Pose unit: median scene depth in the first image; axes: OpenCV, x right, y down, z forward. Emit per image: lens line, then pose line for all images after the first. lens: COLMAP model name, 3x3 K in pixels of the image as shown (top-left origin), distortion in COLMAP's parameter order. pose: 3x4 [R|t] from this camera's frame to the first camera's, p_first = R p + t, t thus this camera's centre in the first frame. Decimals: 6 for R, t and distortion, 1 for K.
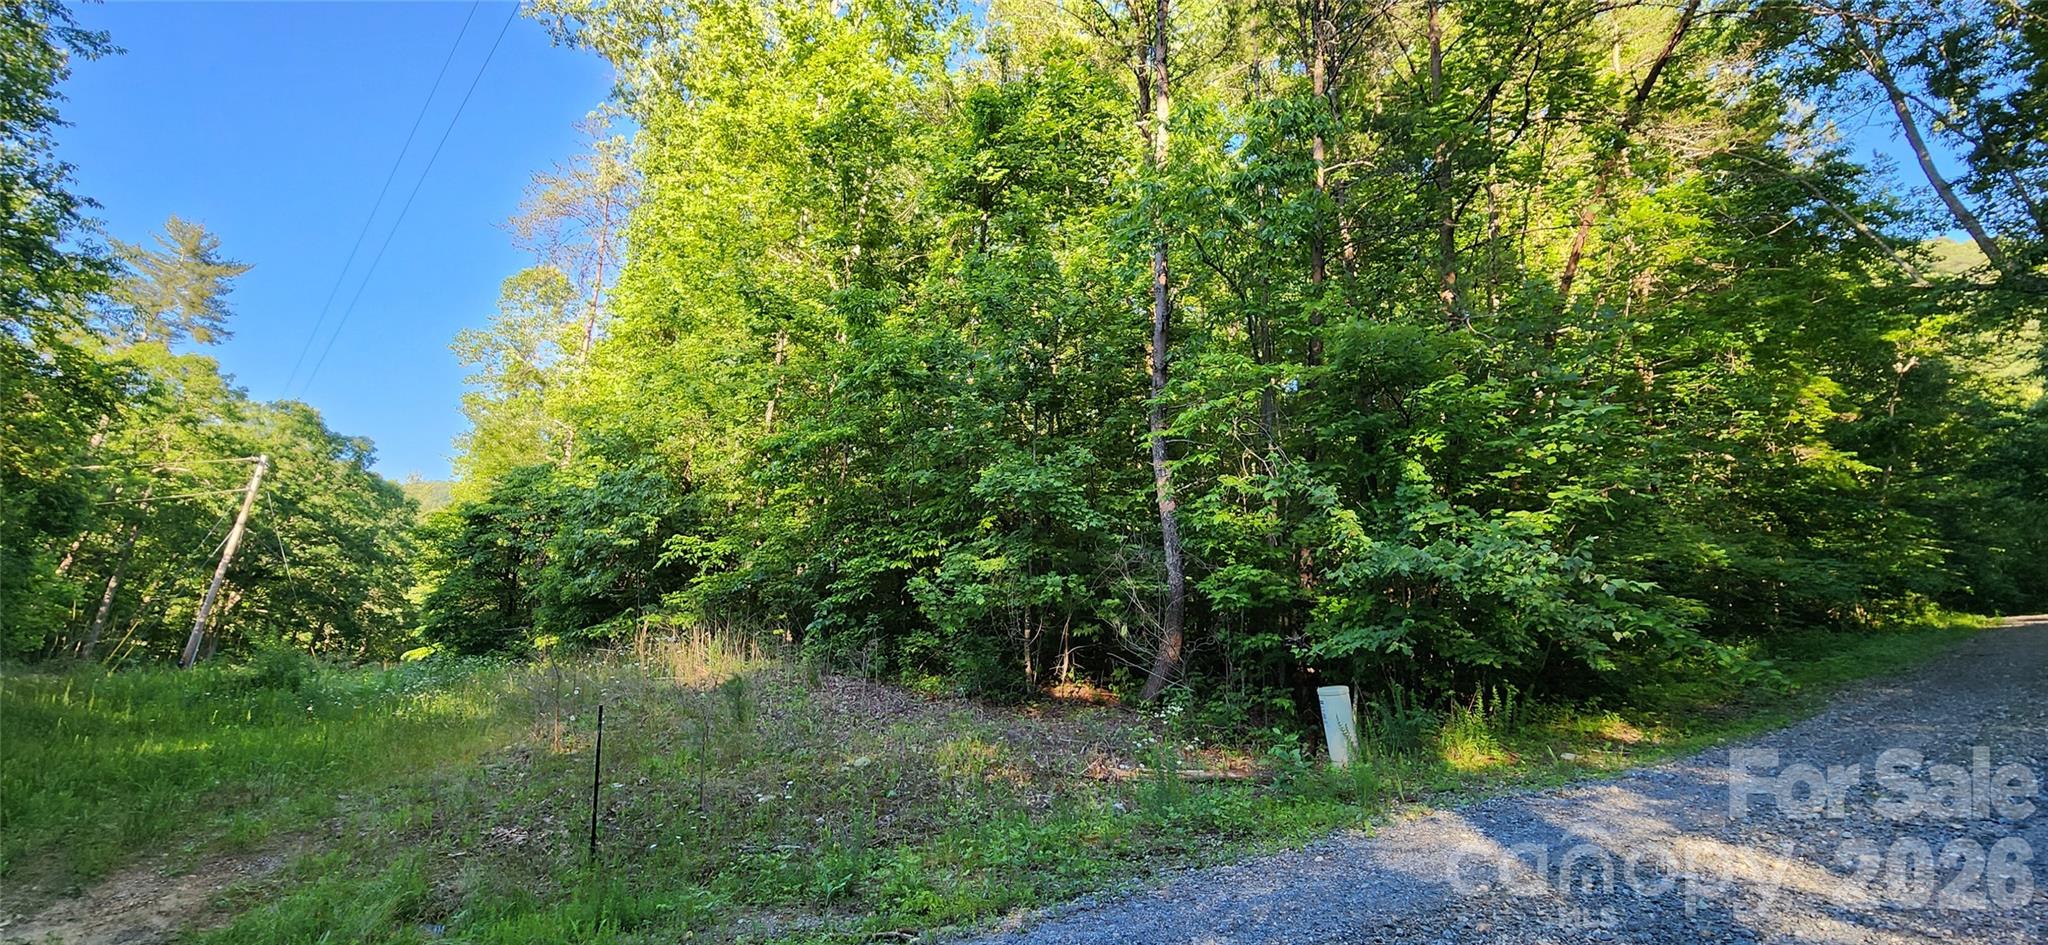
lens RADIAL K [[805.6, 0, 1001.1], [0, 805.6, 458.0], [0, 0, 1]] dist [-0.000388, 0.000428]
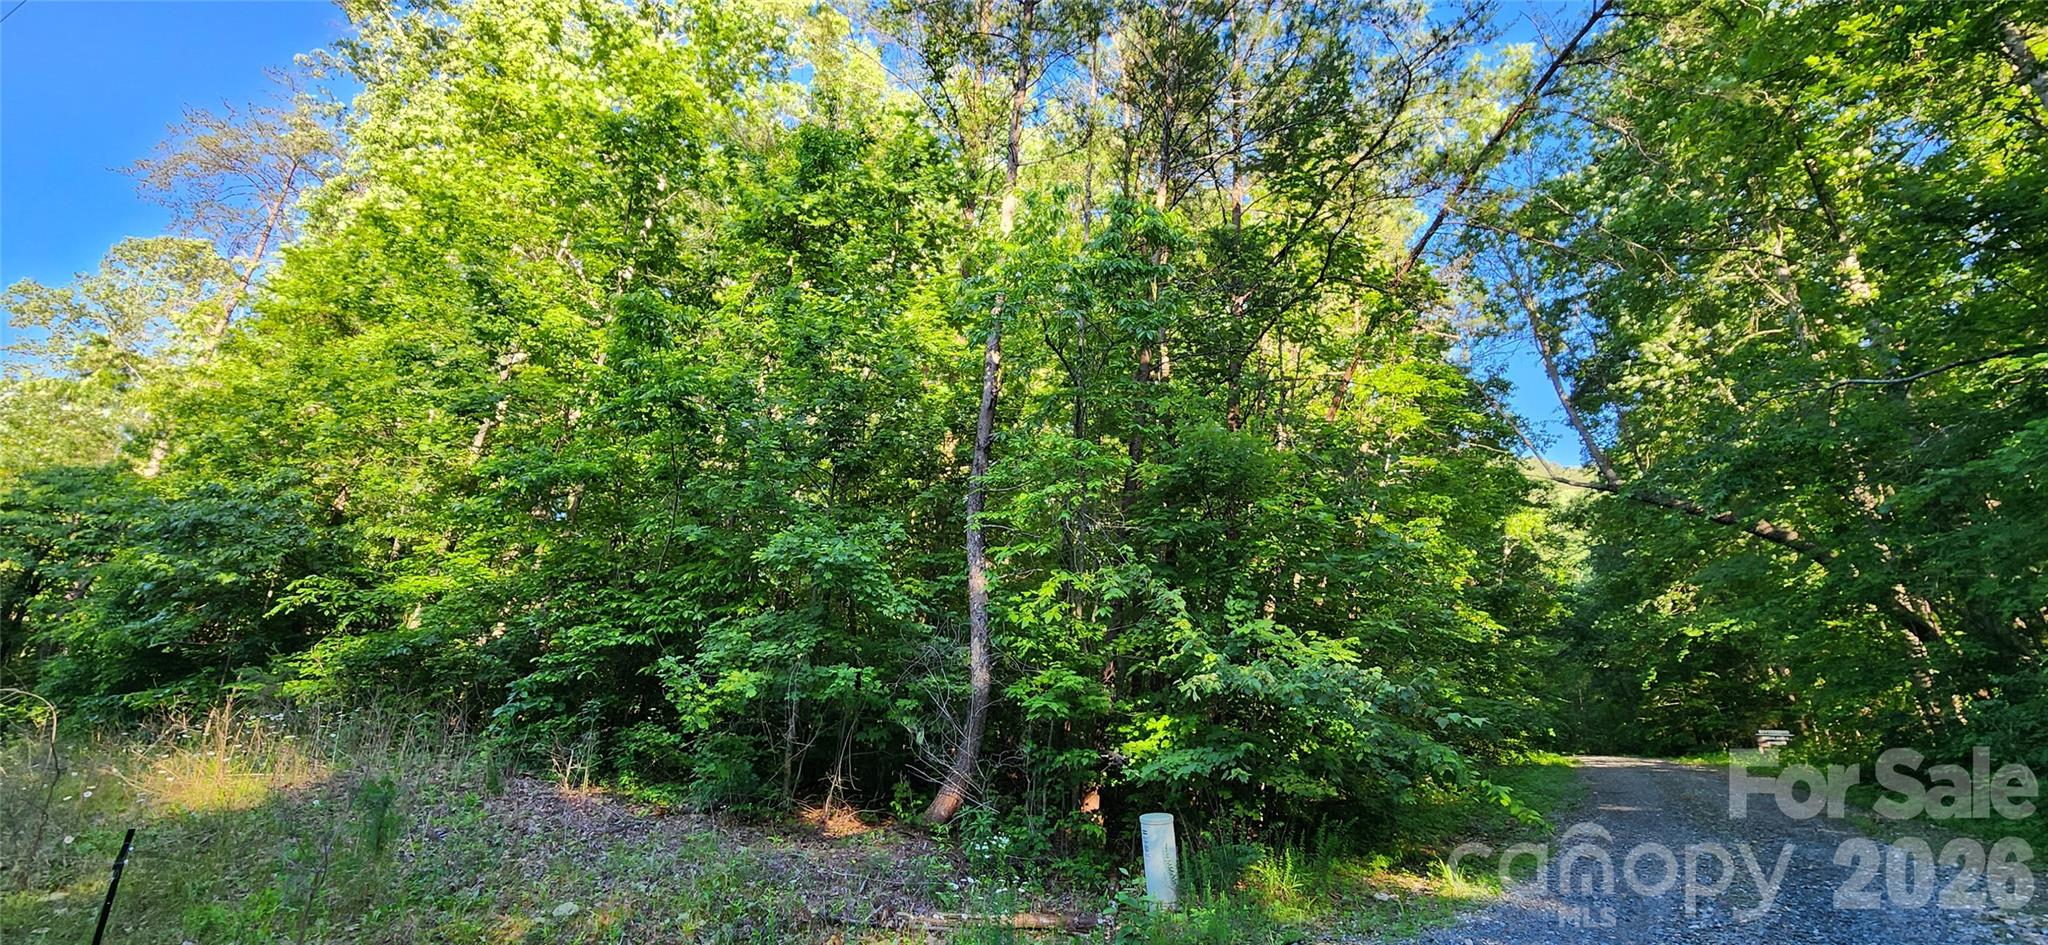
lens RADIAL K [[741.9, 0, 919.6], [0, 741.9, 478.2], [0, 0, 1]] dist [0.000370, 0.000070]
pose [[0.943354, 0.147977, 0.296961, -0.116981], [-0.114669, 0.985290, -0.126704, 0.039187], [-0.311342, 0.085474, 0.946446, 0.214207]]
